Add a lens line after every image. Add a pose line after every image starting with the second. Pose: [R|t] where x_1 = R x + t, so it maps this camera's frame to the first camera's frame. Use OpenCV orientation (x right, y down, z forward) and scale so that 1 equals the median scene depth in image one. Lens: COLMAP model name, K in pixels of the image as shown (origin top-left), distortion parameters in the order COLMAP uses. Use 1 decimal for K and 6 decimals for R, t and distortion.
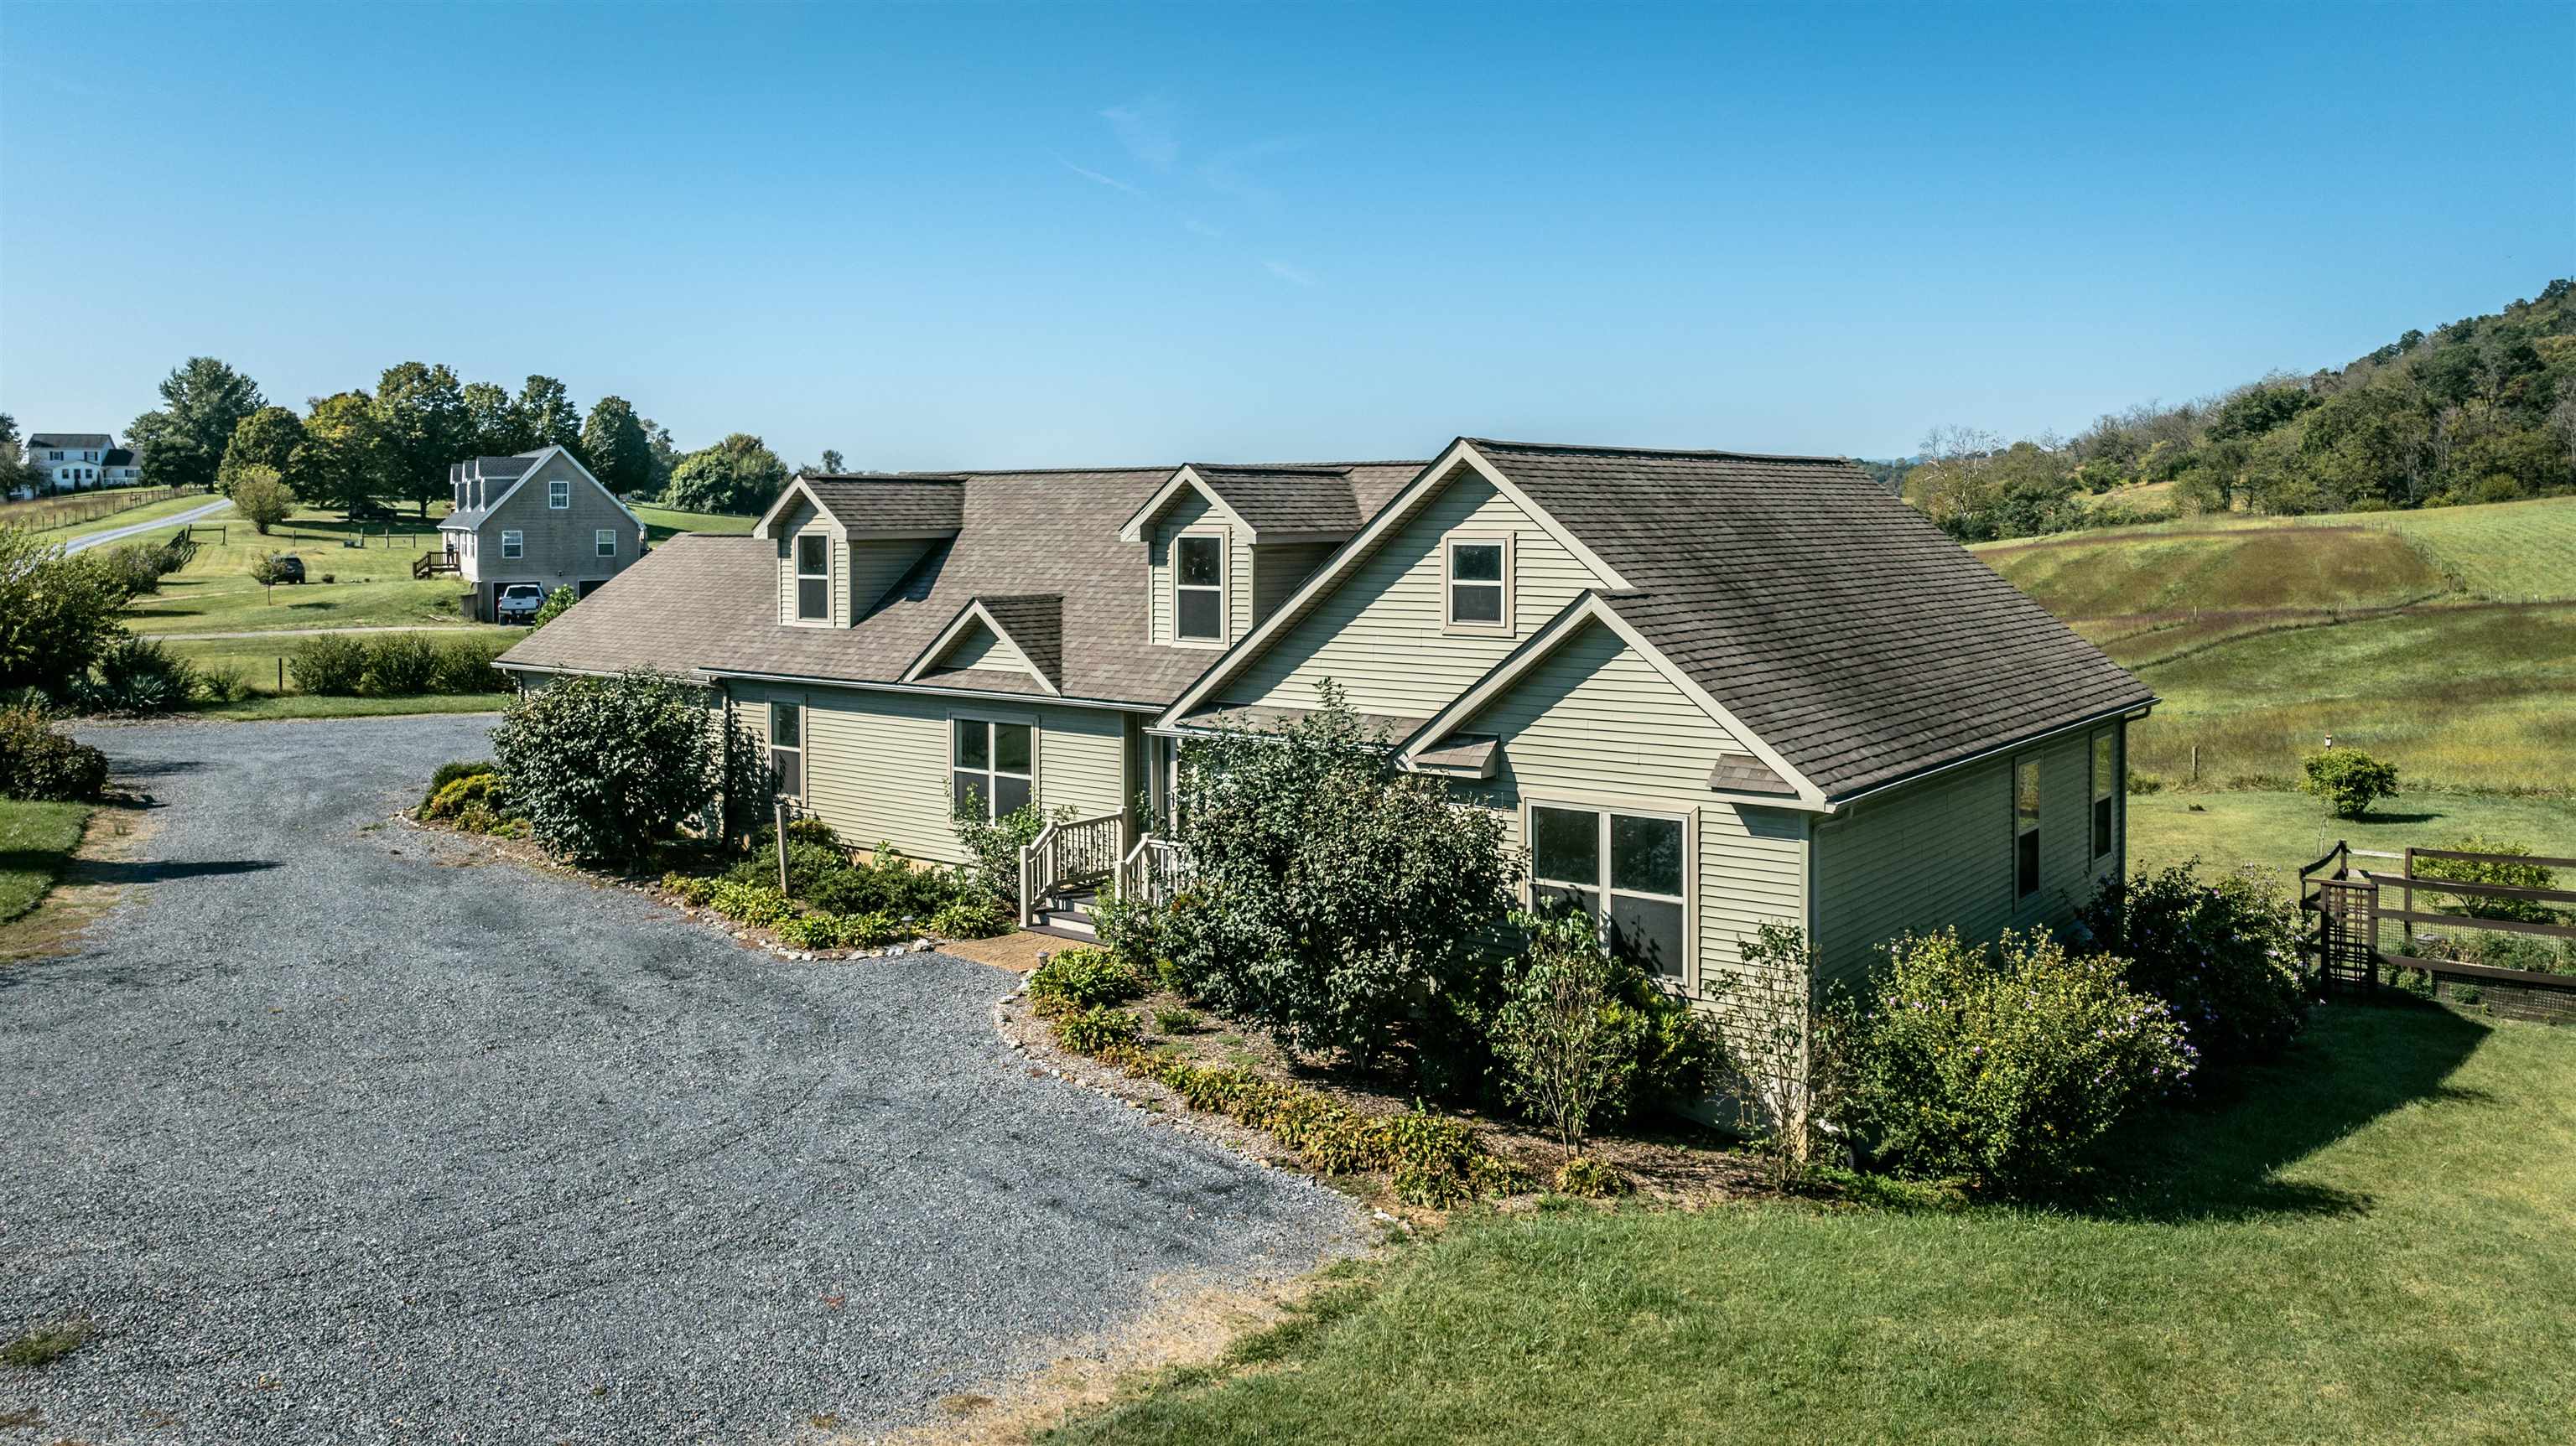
lens RADIAL K [[1858.0, 0, 1287.0], [0, 1858.0, 720.8], [0, 0, 1]] dist [0.002981, 0.003256]
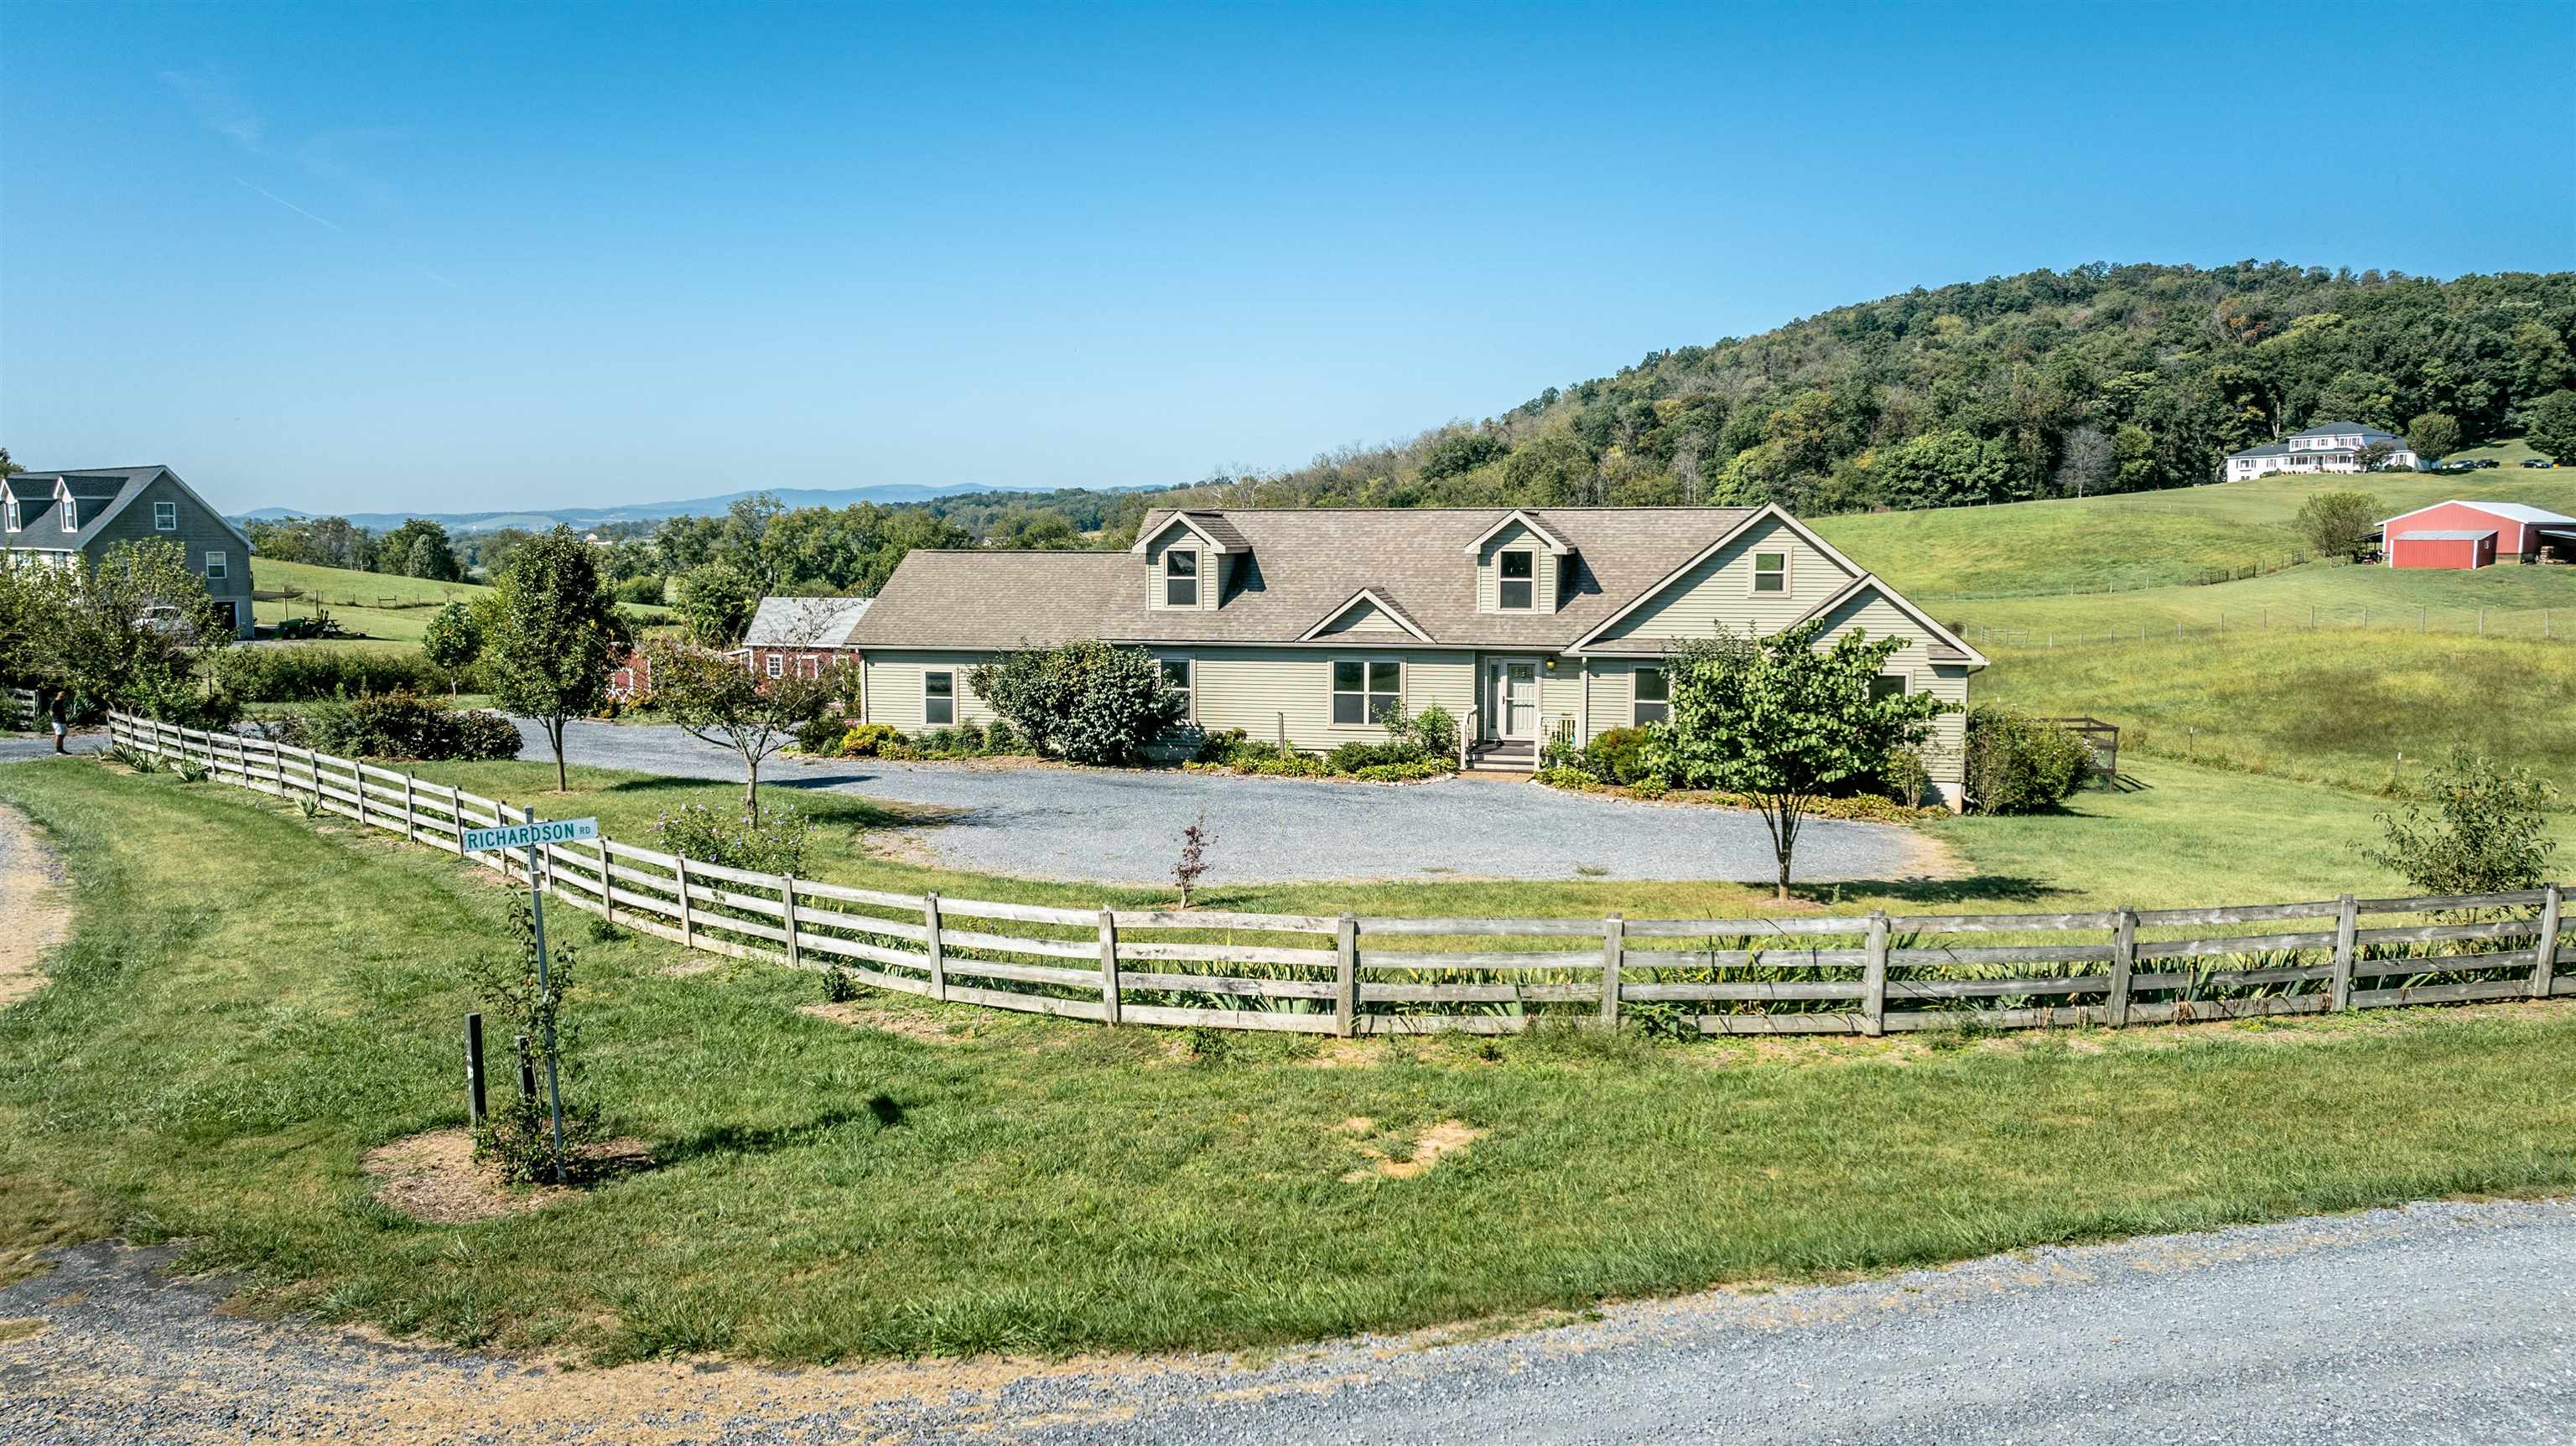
lens RADIAL K [[1819.3, 0, 1293.1], [0, 1819.3, 723.4], [0, 0, 1]] dist [-0.006948, 0.003879]
pose [[0.919552, -0.036277, 0.391290, -0.773678], [0.040202, 0.999190, -0.001840, 0.050289], [-0.390907, 0.017423, 0.920265, -0.422343]]
